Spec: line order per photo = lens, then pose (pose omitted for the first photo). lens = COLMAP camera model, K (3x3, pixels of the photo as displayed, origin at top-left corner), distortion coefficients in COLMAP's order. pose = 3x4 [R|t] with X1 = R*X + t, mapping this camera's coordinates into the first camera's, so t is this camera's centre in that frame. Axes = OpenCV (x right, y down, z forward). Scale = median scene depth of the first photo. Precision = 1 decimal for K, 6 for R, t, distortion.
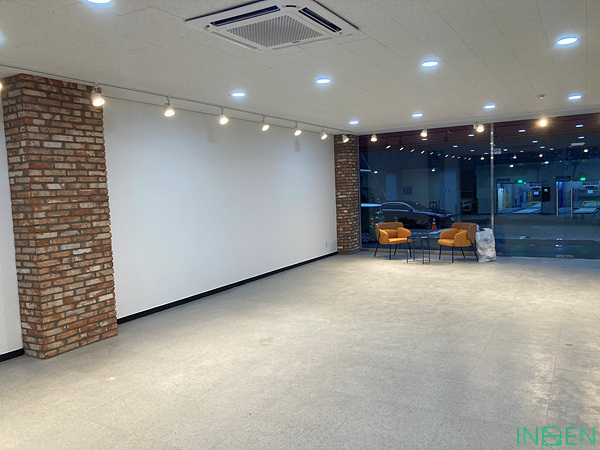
lens RADIAL K [[496.4, 0, 322.6], [0, 496.4, 223.9], [0, 0, 1]] dist [0.015784, 0.012278]
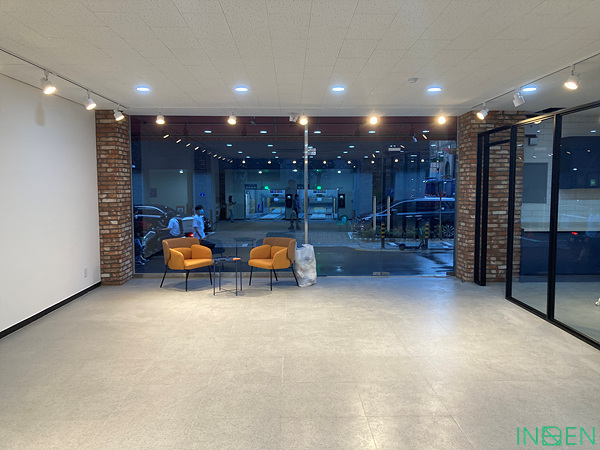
lens RADIAL K [[496.4, 0, 322.6], [0, 496.4, 223.9], [0, 0, 1]] dist [0.015784, 0.012278]
pose [[0.864476, -0.000117, 0.502673, -0.053487], [0.003689, 0.999975, -0.006111, -0.018768], [-0.502660, 0.007137, 0.864455, 0.270065]]
